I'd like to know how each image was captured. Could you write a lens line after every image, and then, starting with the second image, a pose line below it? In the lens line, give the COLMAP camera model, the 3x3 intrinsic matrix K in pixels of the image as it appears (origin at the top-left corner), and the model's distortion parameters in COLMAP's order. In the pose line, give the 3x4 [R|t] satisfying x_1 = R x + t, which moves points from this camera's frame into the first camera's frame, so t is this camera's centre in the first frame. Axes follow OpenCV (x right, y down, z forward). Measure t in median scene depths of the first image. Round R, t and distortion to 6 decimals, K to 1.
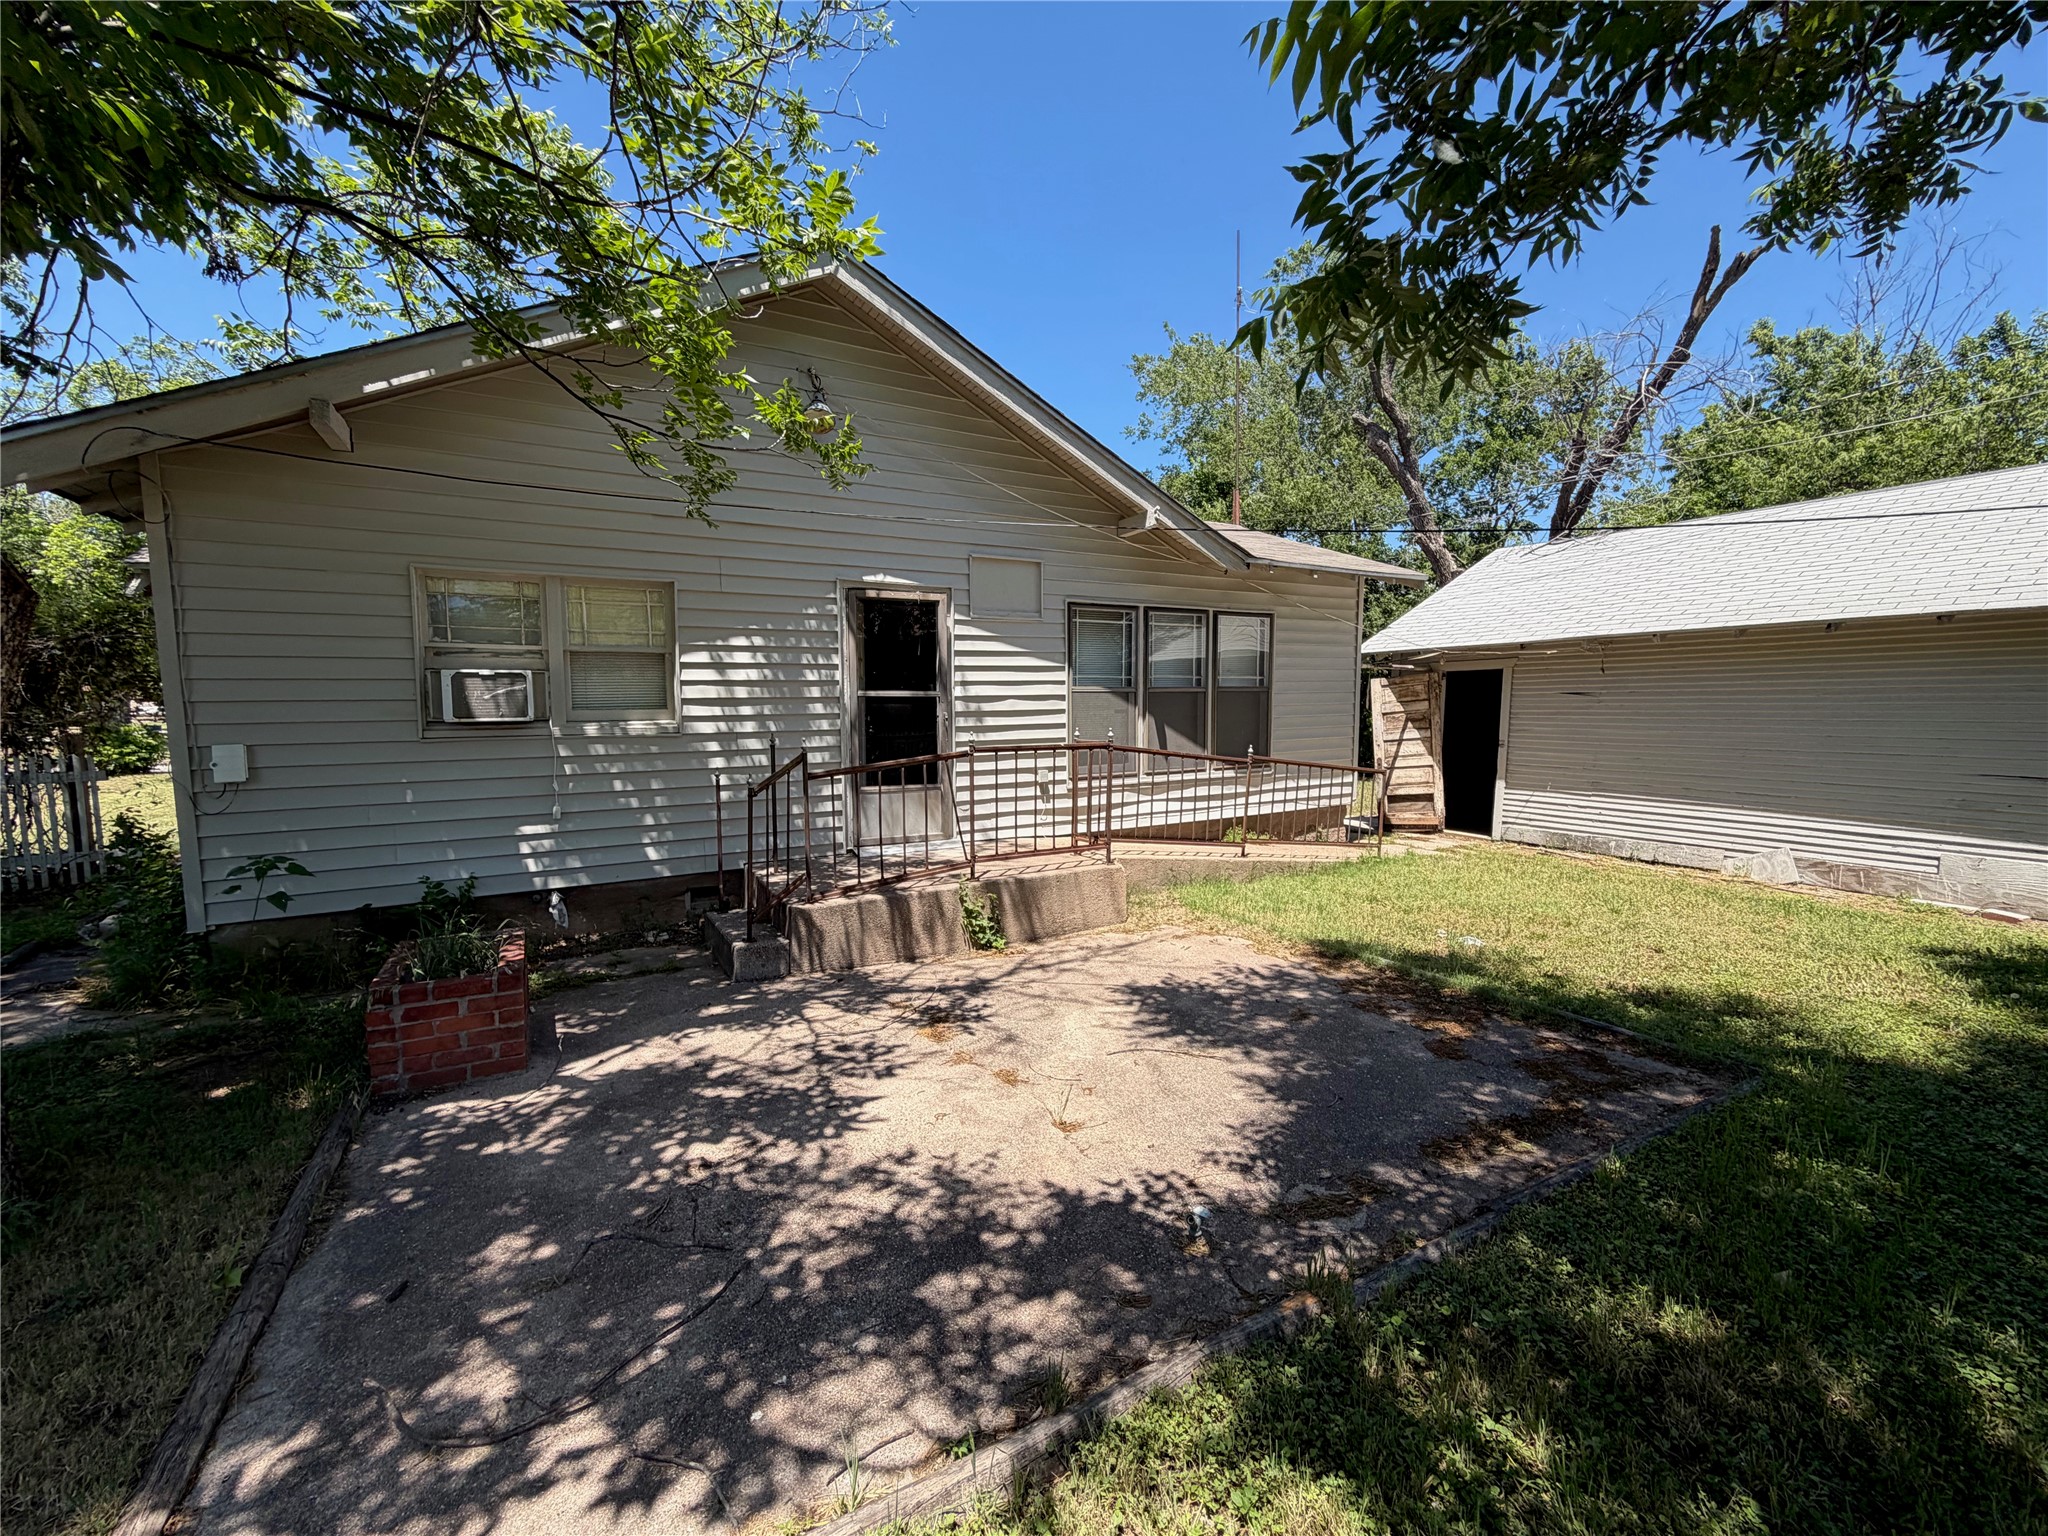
lens RADIAL K [[813.0, 0, 1022.9], [0, 813.0, 767.4], [0, 0, 1]] dist [0.000242, -0.000308]
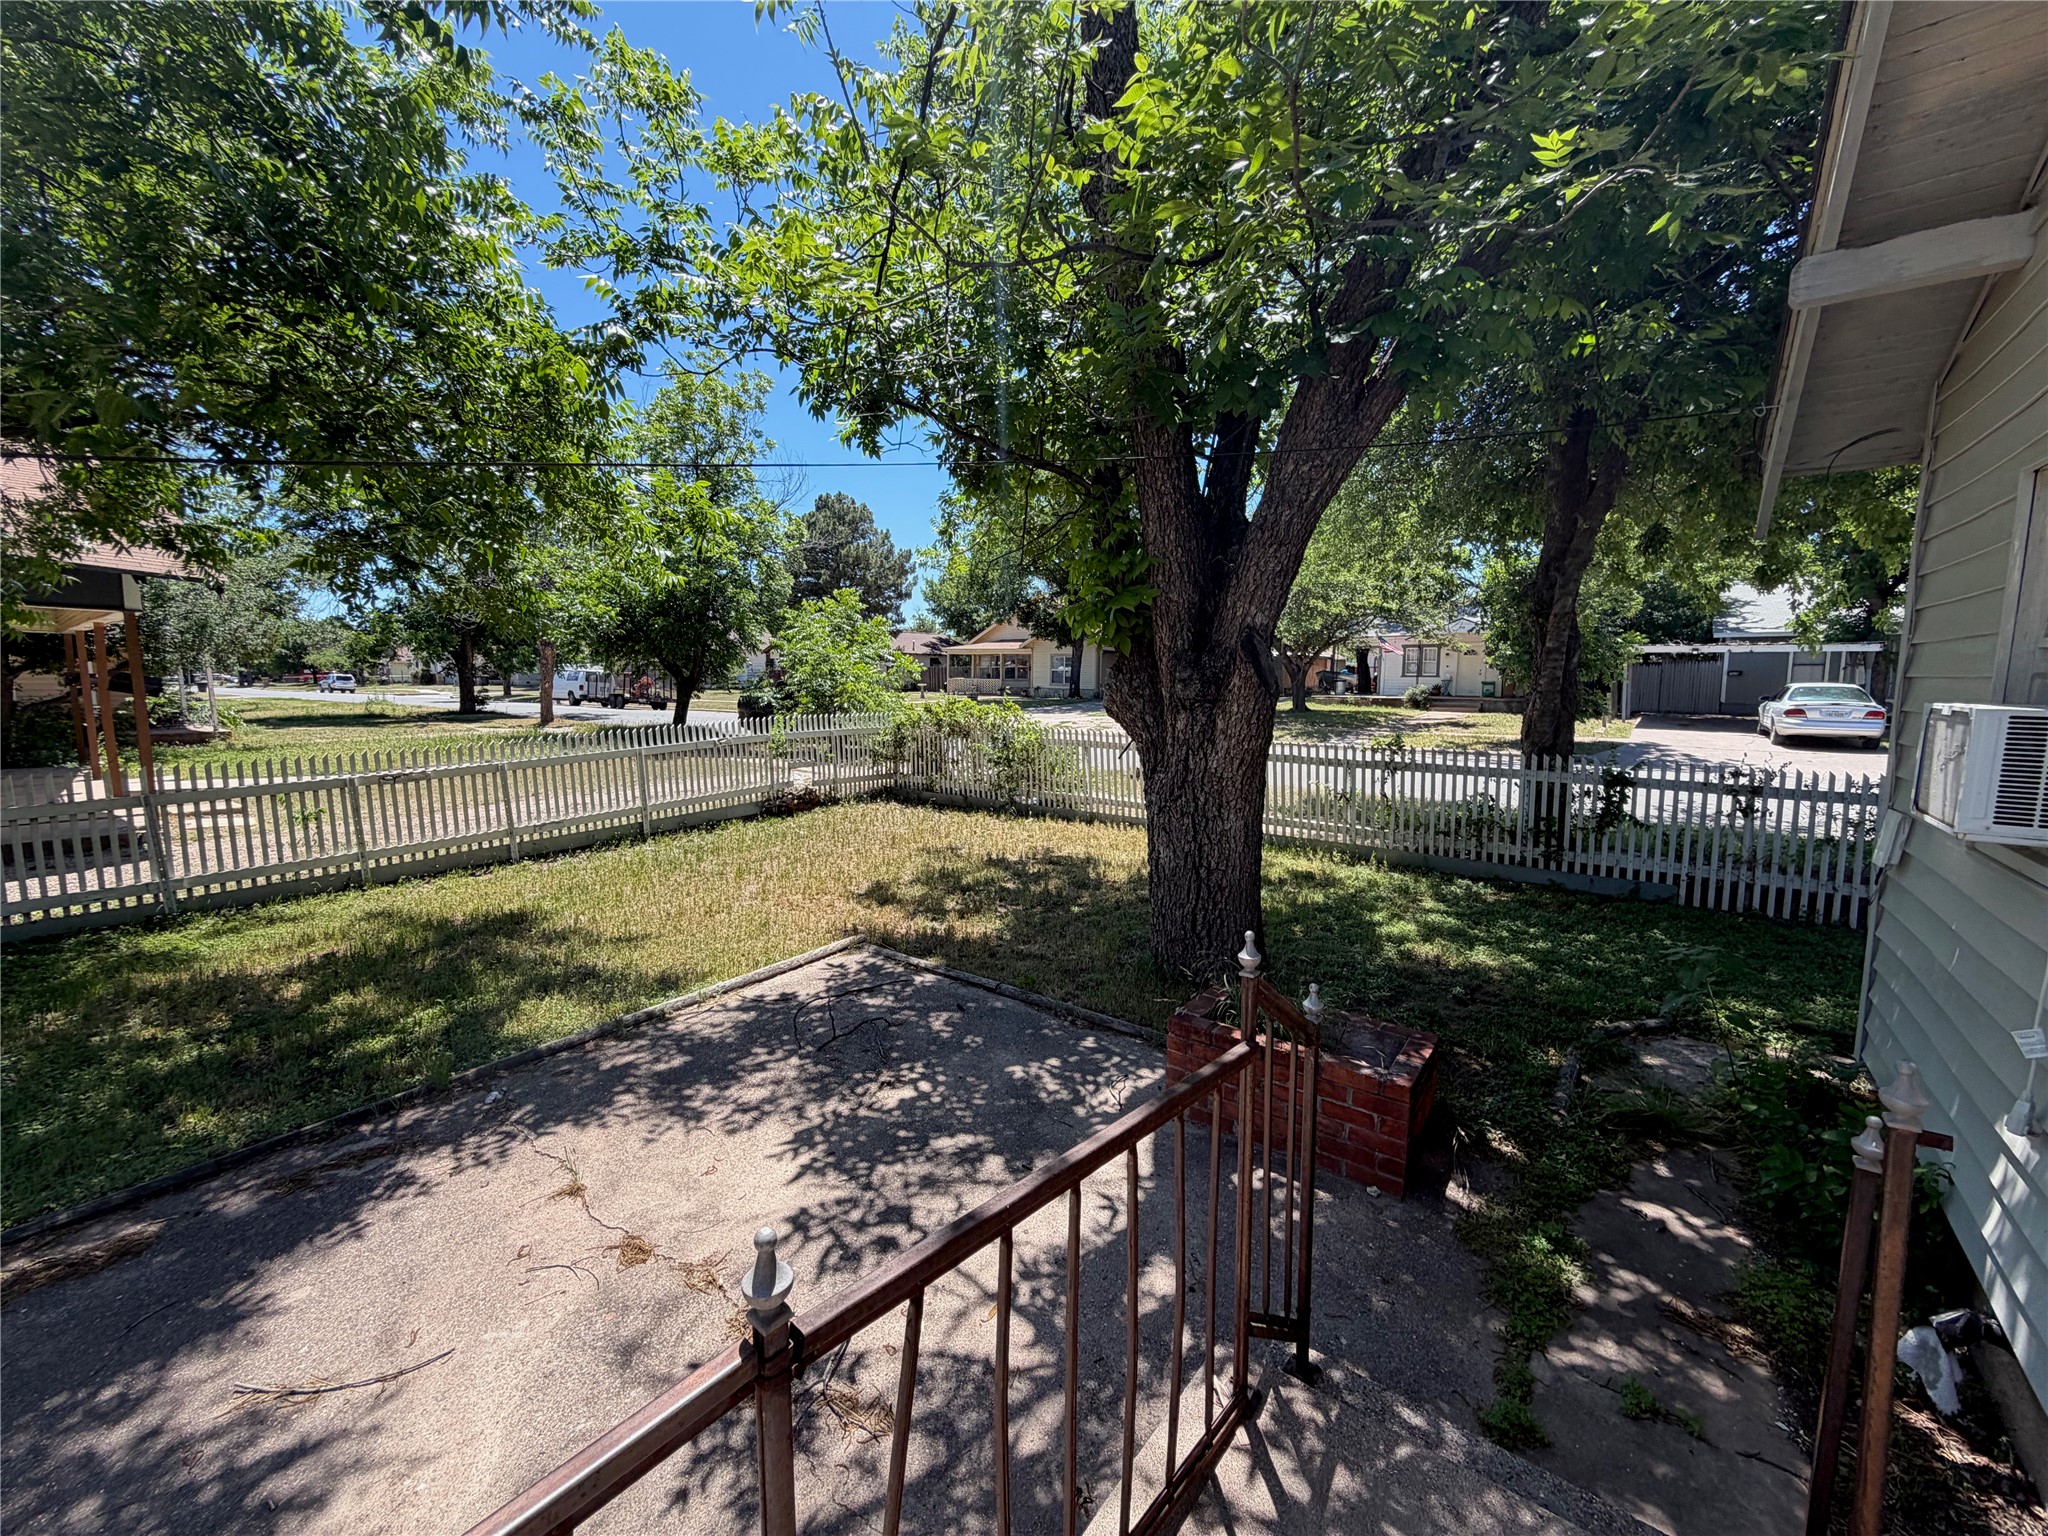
lens RADIAL K [[813.0, 0, 1025.5], [0, 813.0, 770.0], [0, 0, 1]] dist [0.000242, -0.000308]
pose [[-0.917289, 0.048494, -0.395257, -0.084000], [-0.035682, 0.978556, 0.202868, -0.259850], [0.396619, 0.200192, -0.895889, 1.921798]]
